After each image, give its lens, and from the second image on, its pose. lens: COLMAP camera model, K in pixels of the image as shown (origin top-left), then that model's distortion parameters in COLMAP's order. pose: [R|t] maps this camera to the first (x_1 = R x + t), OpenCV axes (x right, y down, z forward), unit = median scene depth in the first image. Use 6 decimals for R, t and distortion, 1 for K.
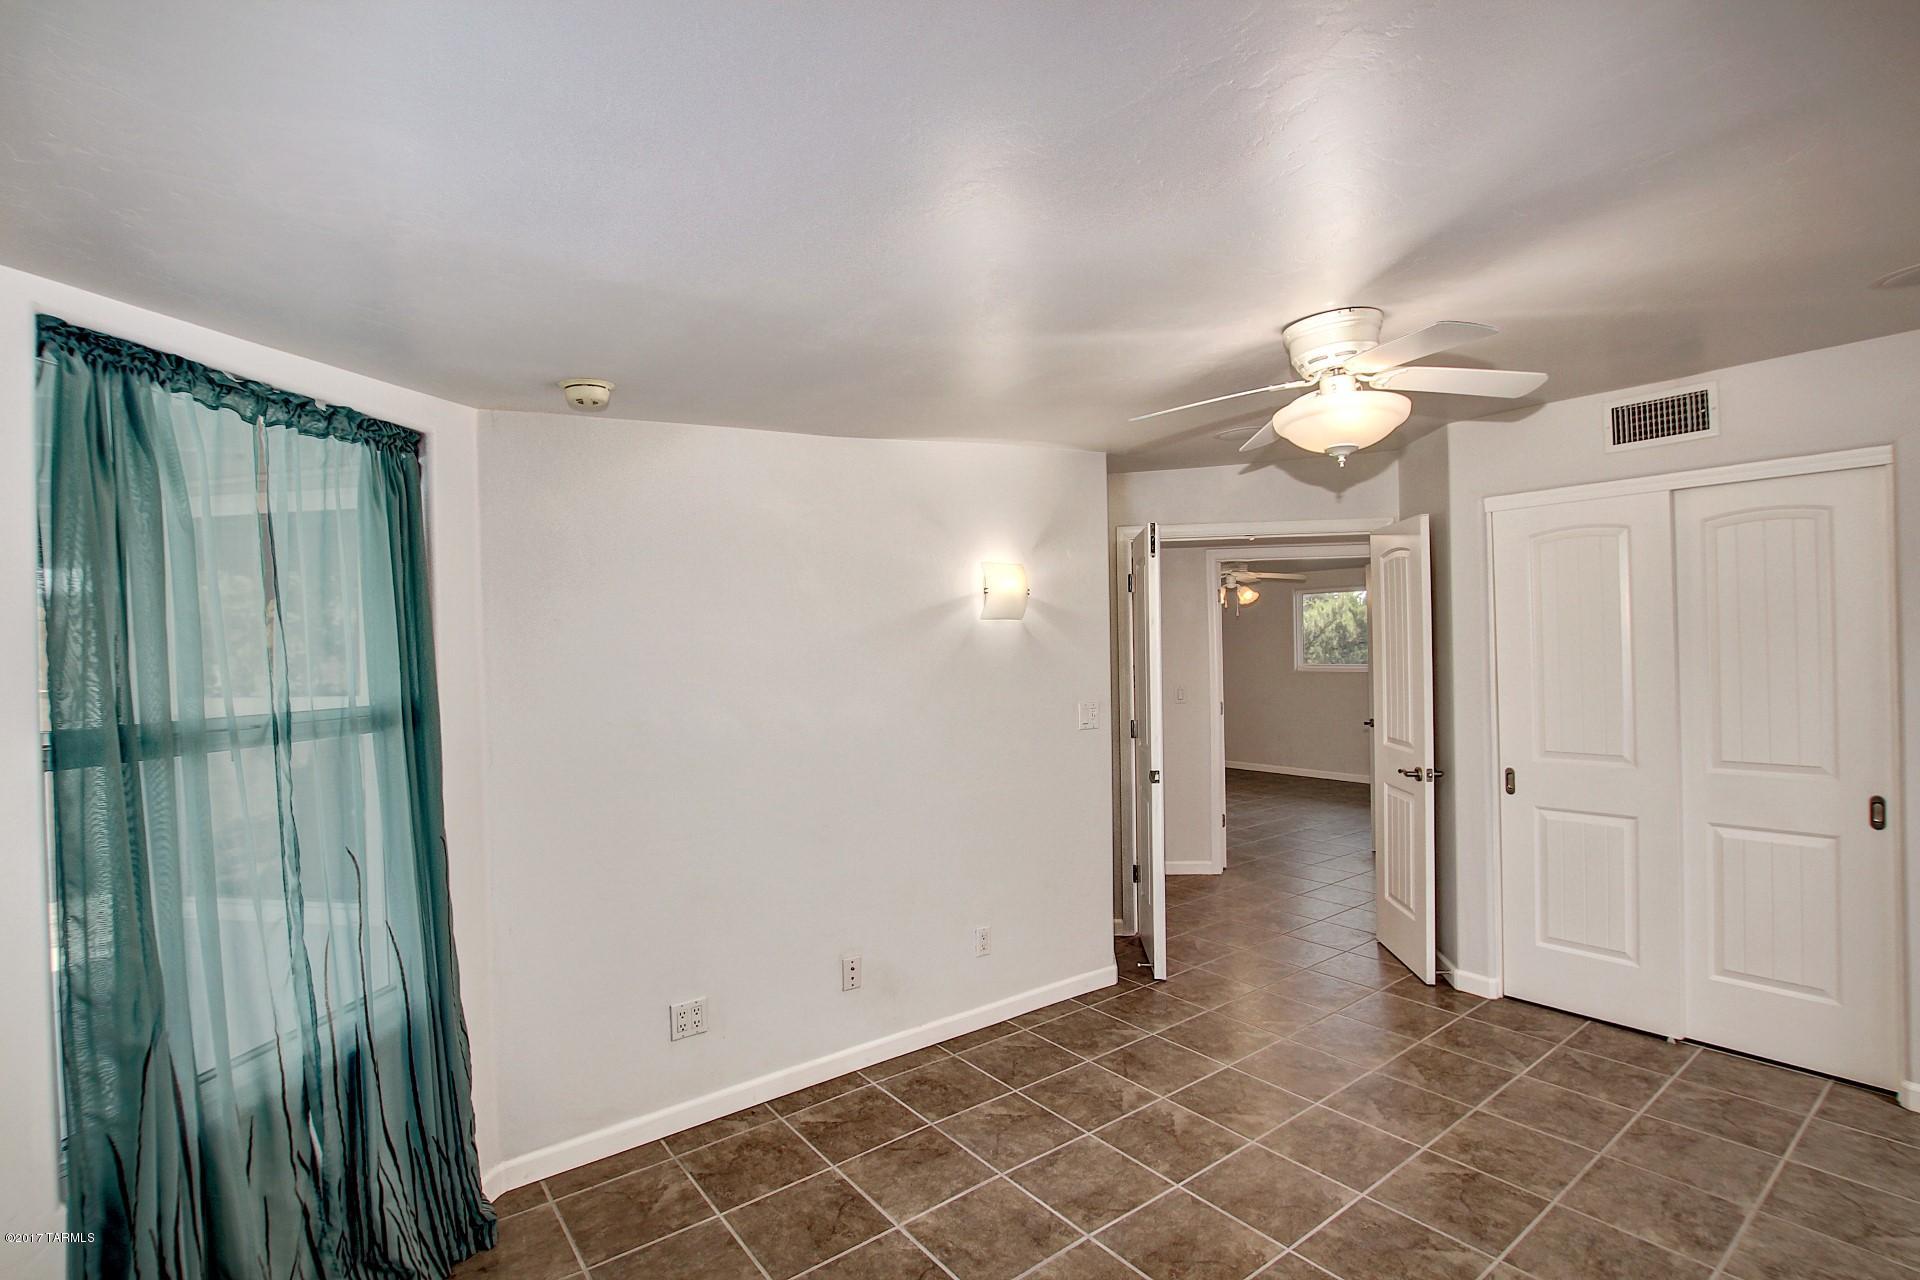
lens RADIAL K [[907.3, 0, 955.9], [0, 907.3, 649.4], [0, 0, 1]] dist [-0.032589, 0.007044]
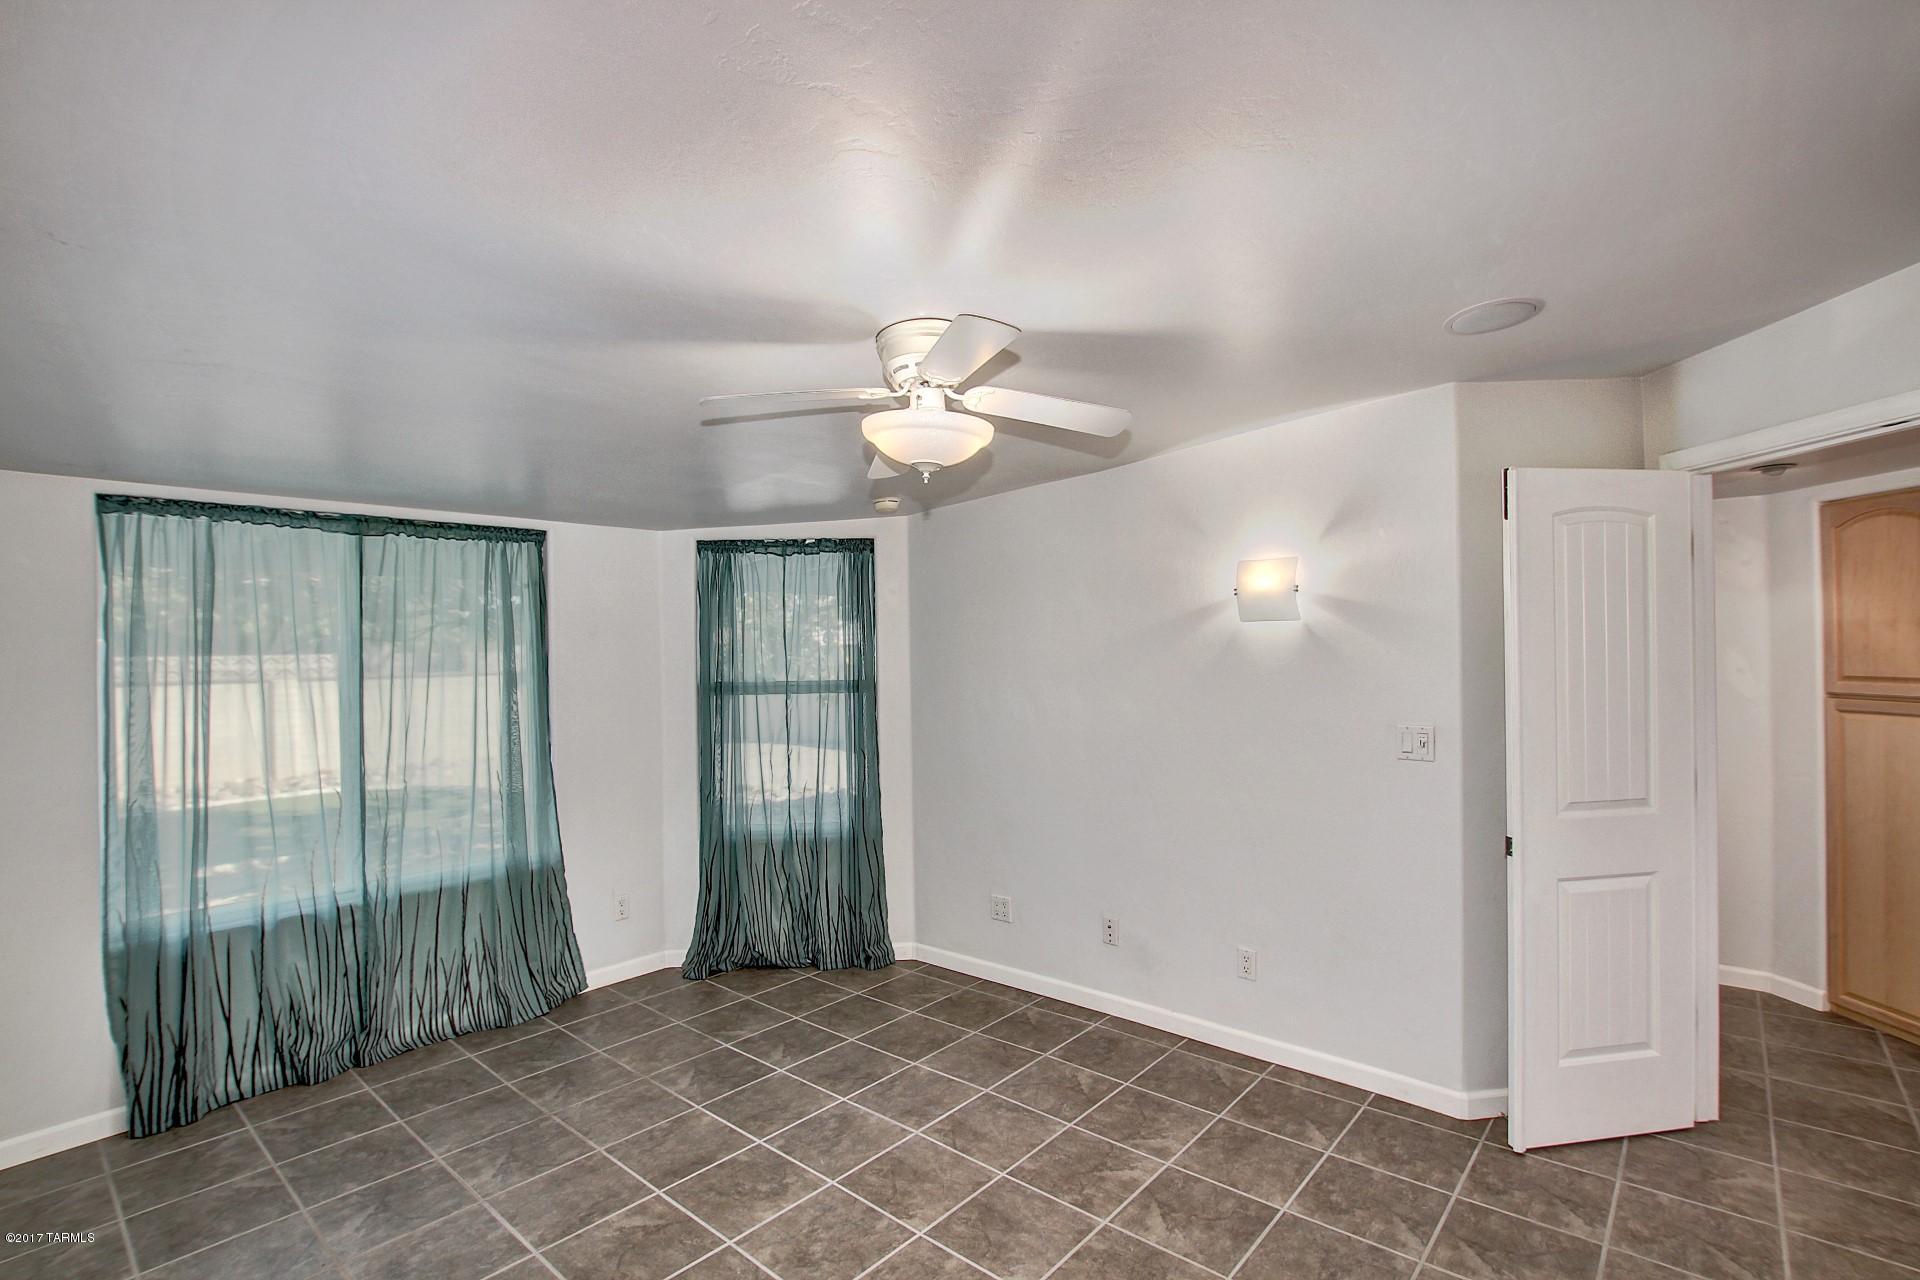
lens RADIAL K [[894.9, 0, 956.7], [0, 894.9, 654.6], [0, 0, 1]] dist [-0.023796, 0.000012]
pose [[0.199262, 0.022016, -0.979699, 1.130754], [0.010108, 0.999648, 0.024520, -0.033737], [0.979894, -0.014789, 0.198970, 0.679850]]
